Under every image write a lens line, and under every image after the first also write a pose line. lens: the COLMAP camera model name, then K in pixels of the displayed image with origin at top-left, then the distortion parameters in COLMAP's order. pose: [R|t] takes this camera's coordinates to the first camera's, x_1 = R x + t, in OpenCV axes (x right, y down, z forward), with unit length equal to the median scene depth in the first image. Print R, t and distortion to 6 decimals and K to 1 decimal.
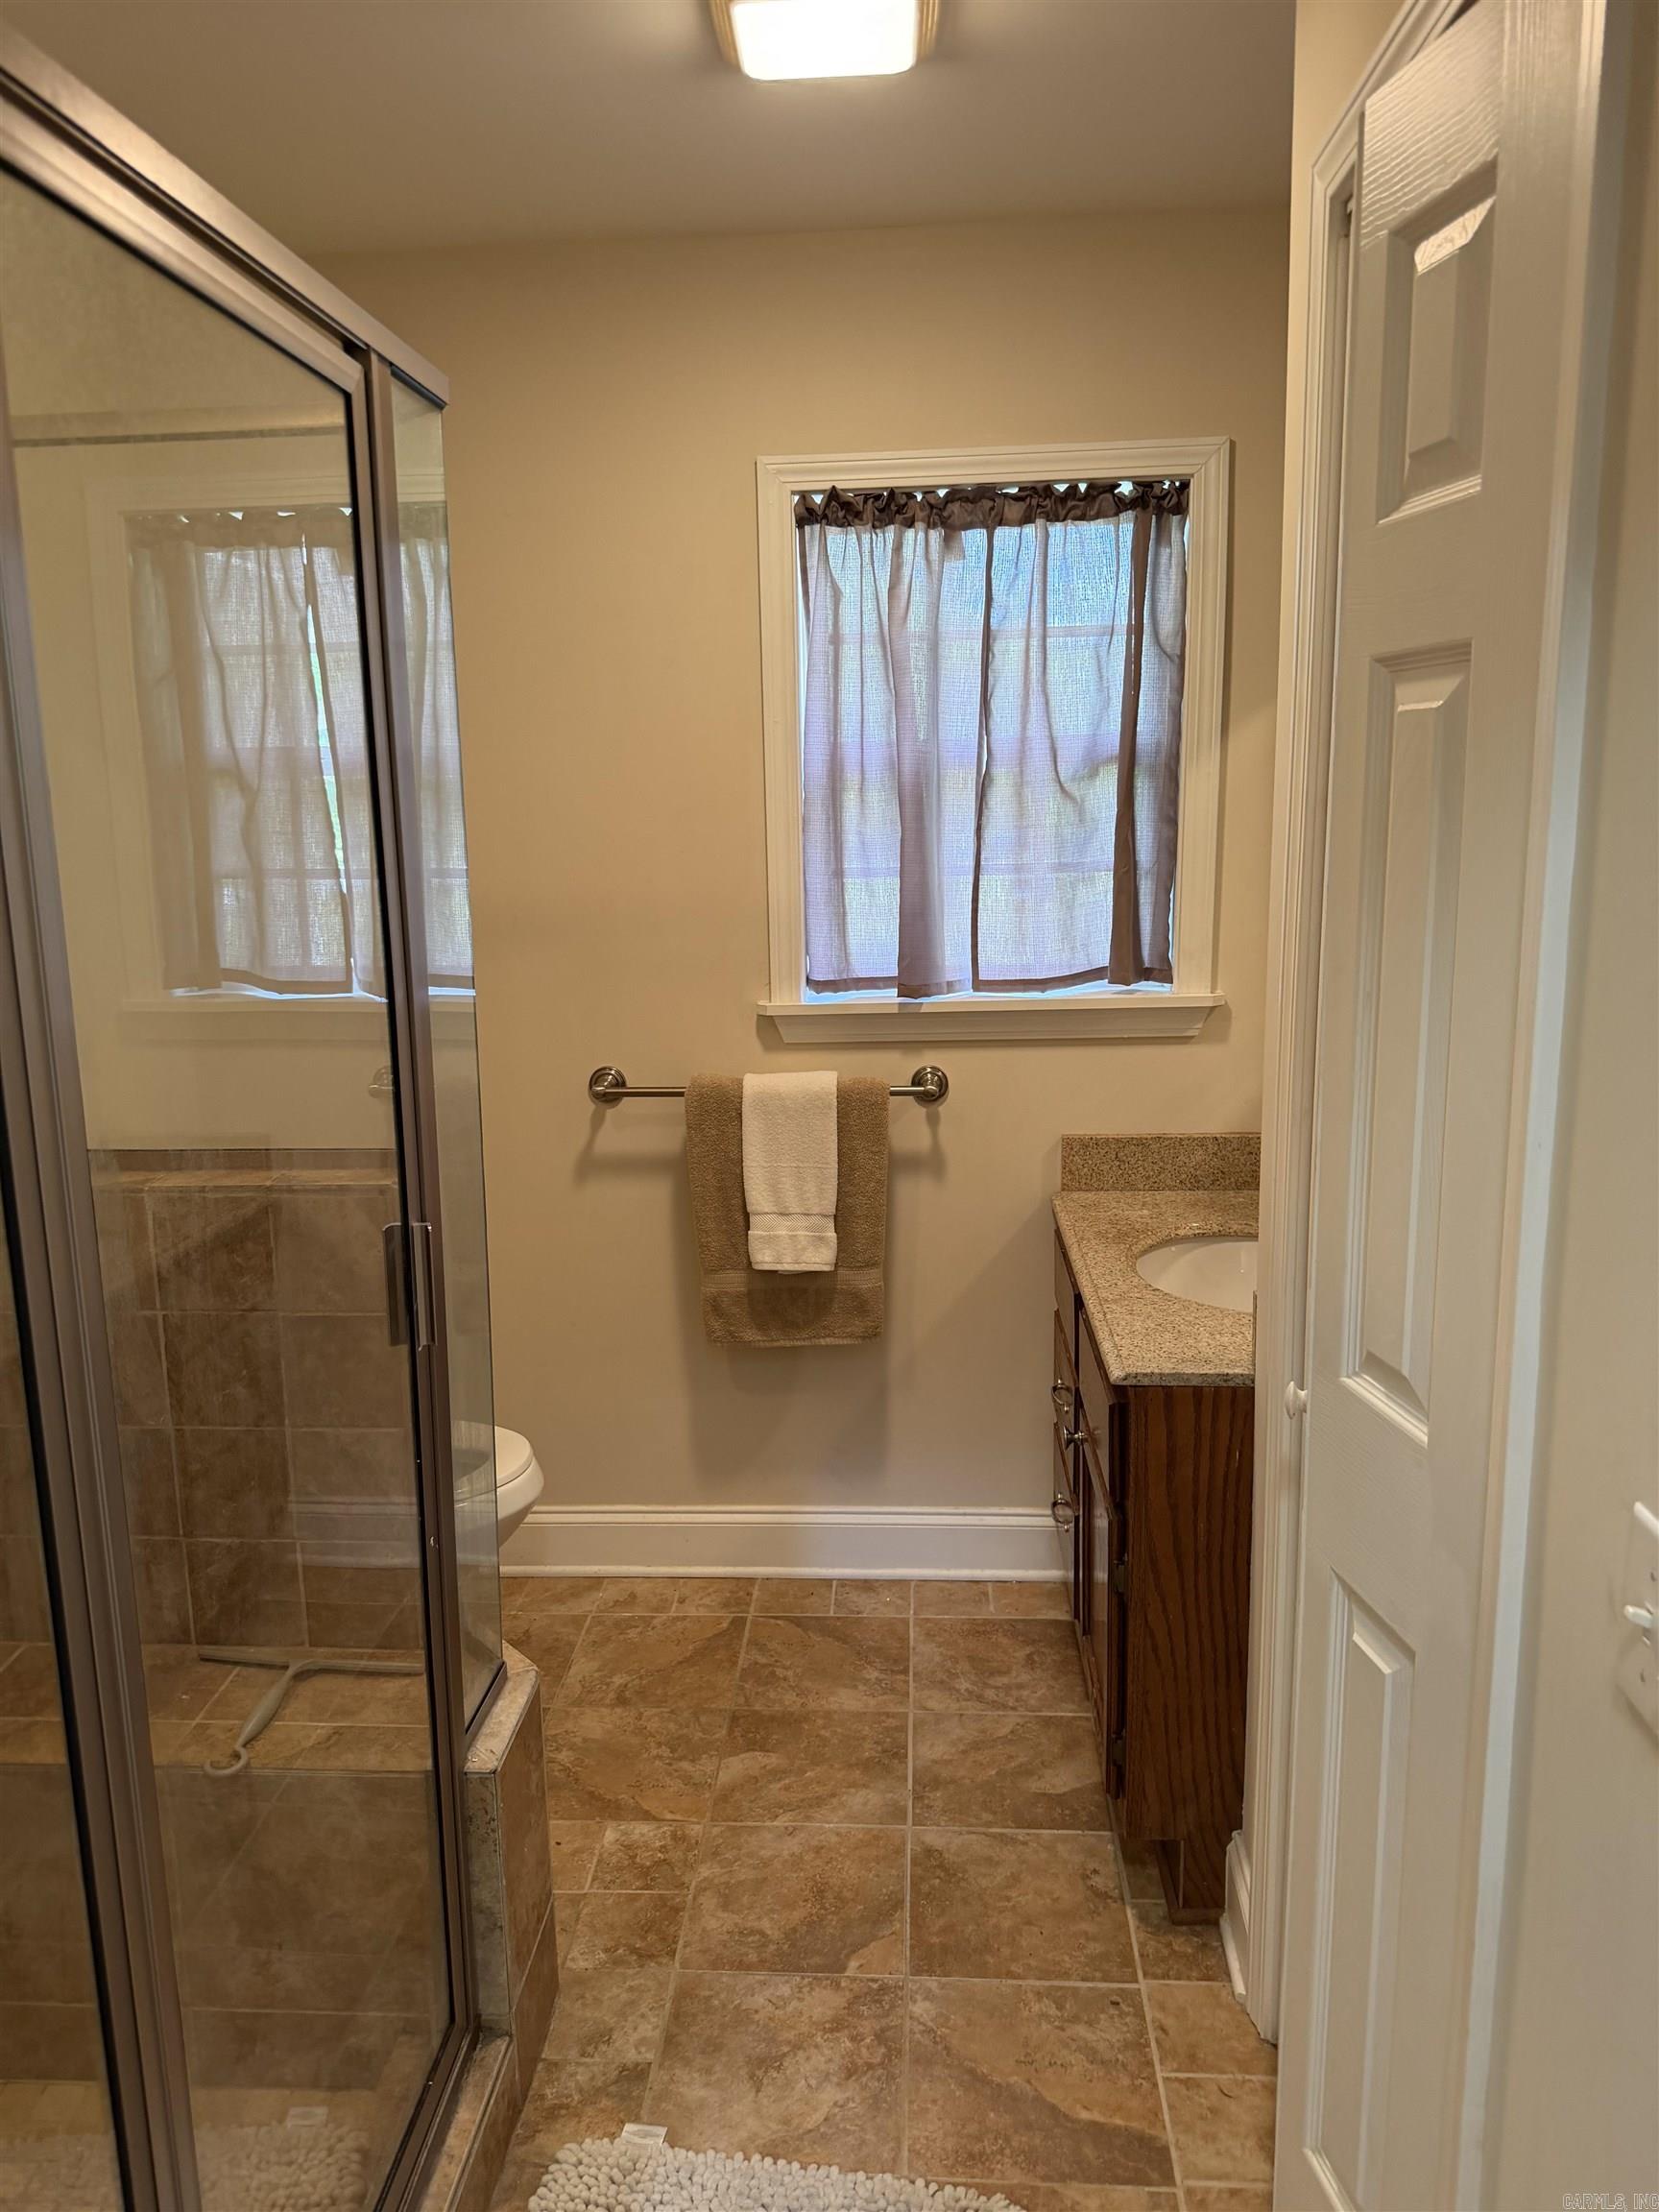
lens RADIAL K [[1552.2, 0, 839.0], [0, 1552.2, 1107.6], [0, 0, 1]] dist [0.066132, -0.104180]
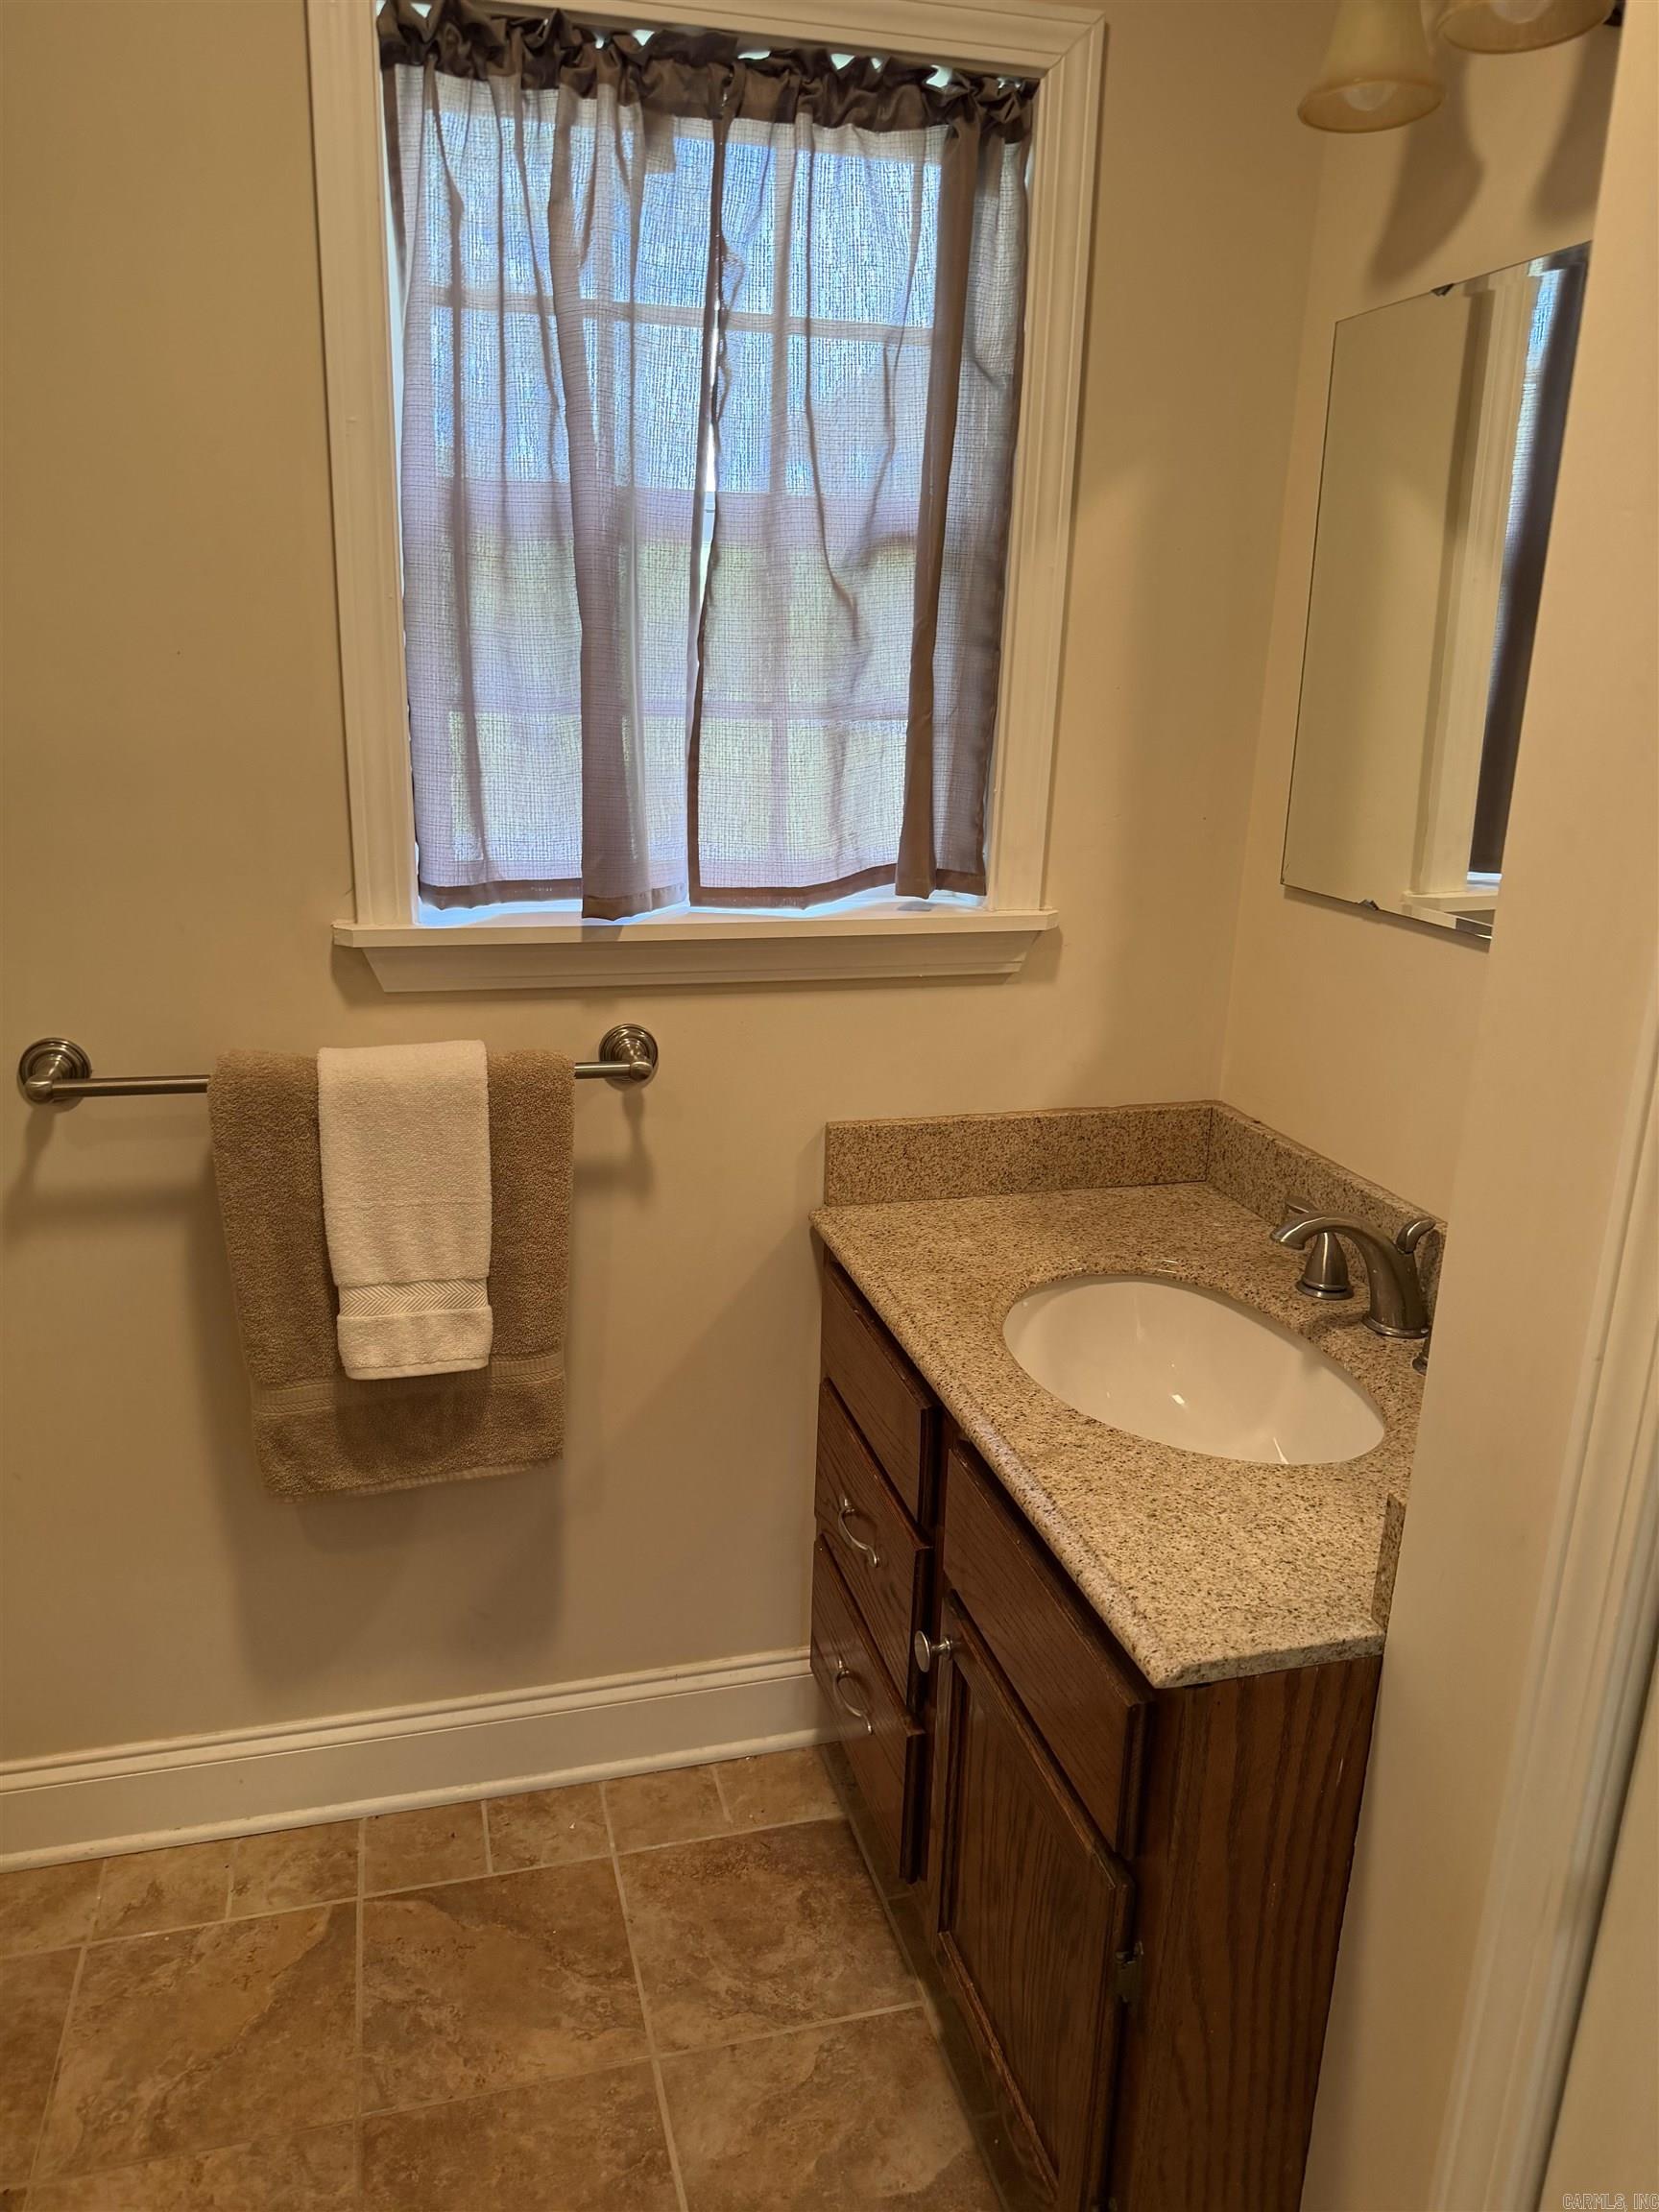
lens RADIAL K [[1552.2, 0, 839.8], [0, 1552.2, 1115.3], [0, 0, 1]] dist [0.066132, -0.104180]
pose [[0.946303, -0.044727, 0.320172, -0.064654], [0.014462, 0.995249, 0.096287, -0.050953], [-0.322957, -0.086487, 0.942454, 0.384167]]
